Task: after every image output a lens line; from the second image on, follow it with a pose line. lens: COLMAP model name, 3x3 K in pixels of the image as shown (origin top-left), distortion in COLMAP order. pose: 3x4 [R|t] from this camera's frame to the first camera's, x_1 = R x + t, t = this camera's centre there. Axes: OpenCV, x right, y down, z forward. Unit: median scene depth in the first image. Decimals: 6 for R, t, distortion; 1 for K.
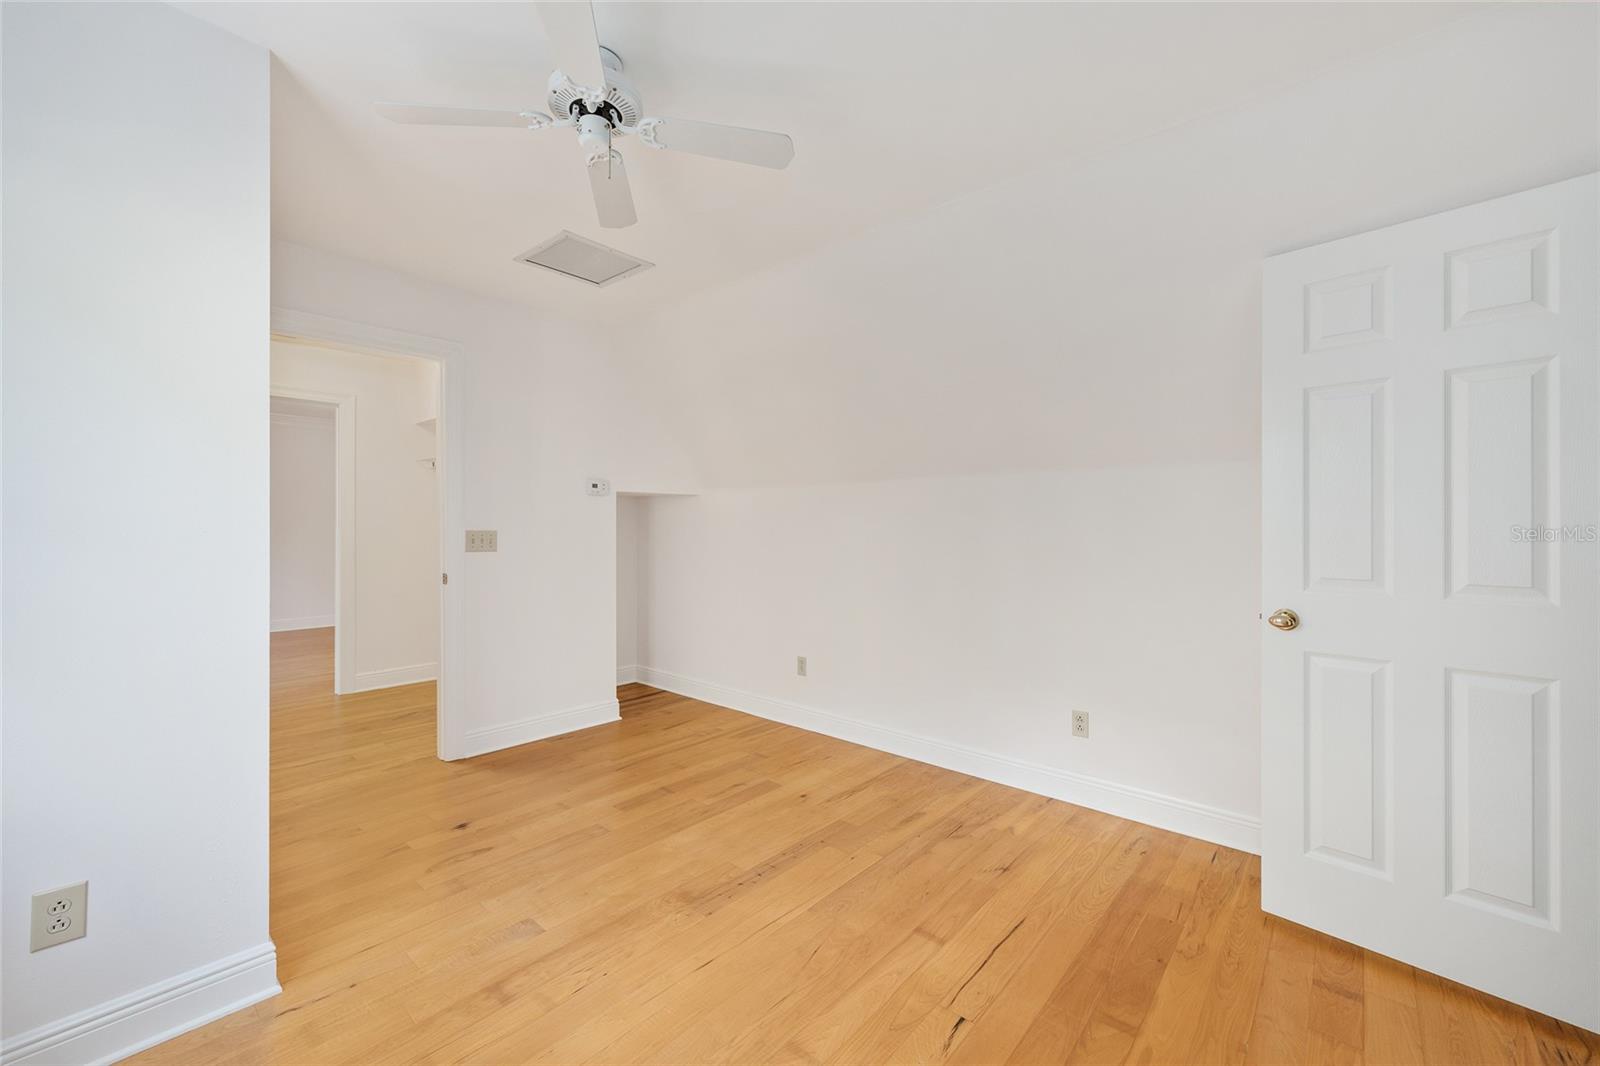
lens RADIAL K [[641.9, 0, 810.0], [0, 641.9, 529.2], [0, 0, 1]] dist [-0.002455, 0.000067]
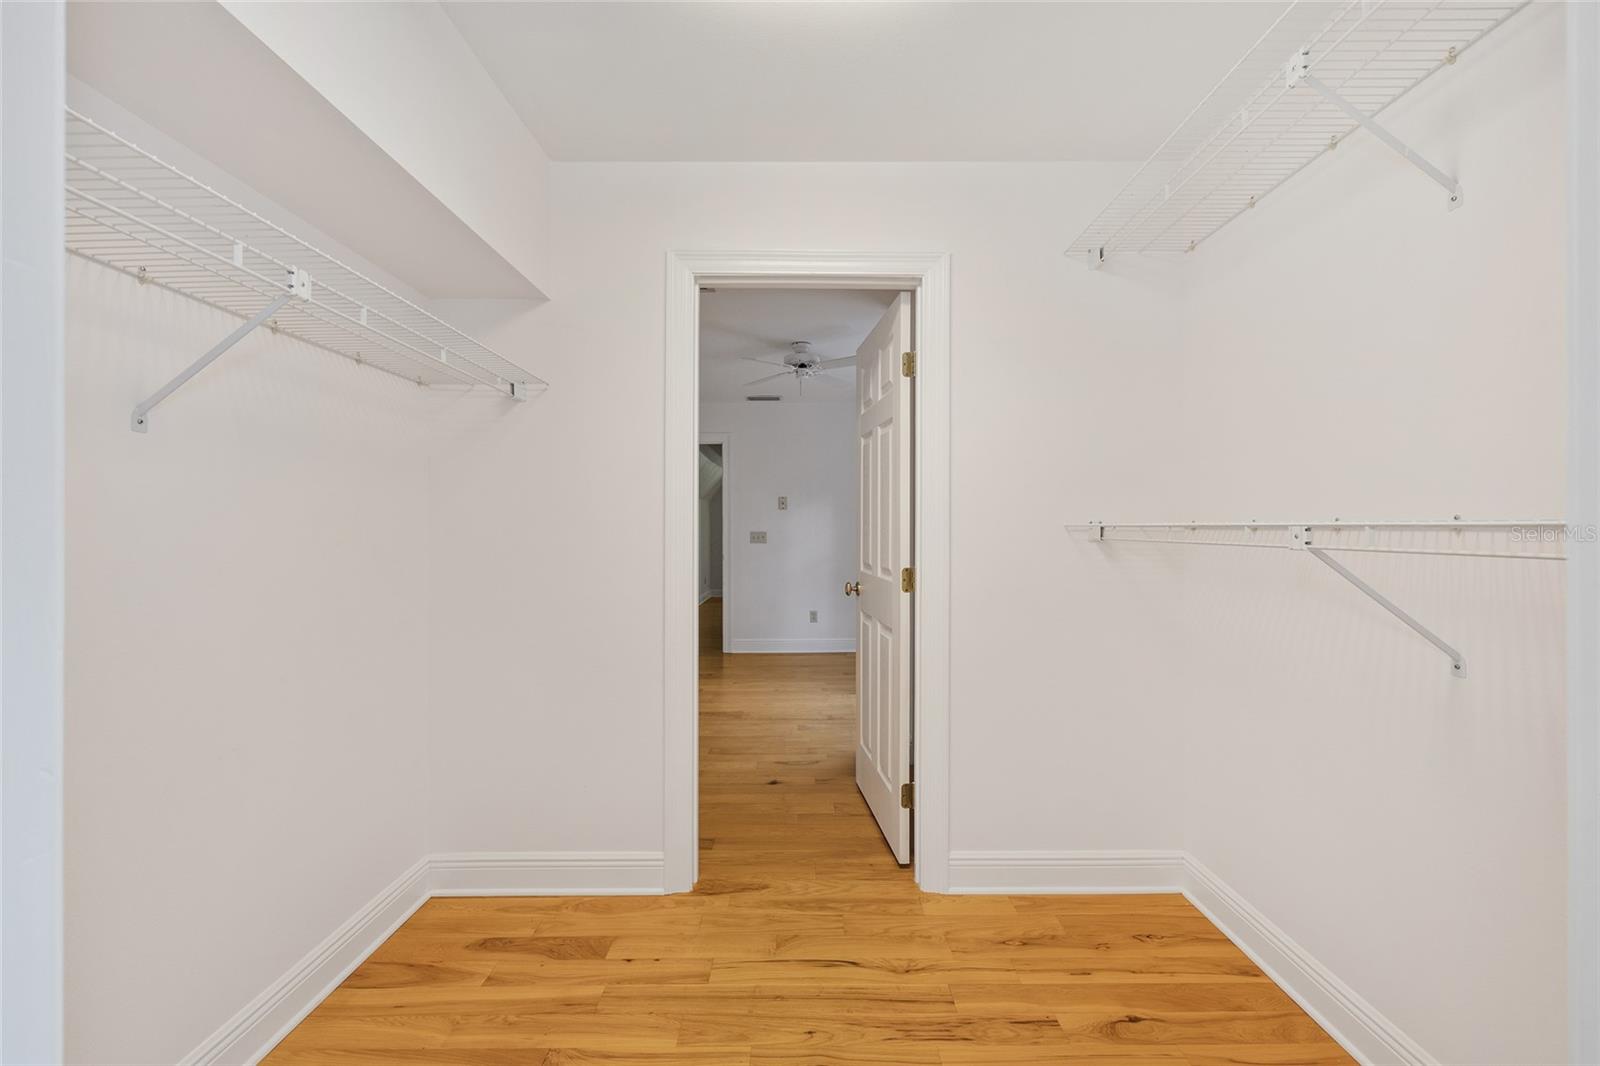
lens RADIAL K [[641.9, 0, 804.2], [0, 641.9, 529.3], [0, 0, 1]] dist [-0.002455, 0.000067]
pose [[-0.650381, -0.001775, 0.759606, -1.593870], [0.001923, 0.999990, 0.003983, -0.004151], [-0.759605, 0.004051, -0.650372, 1.864517]]
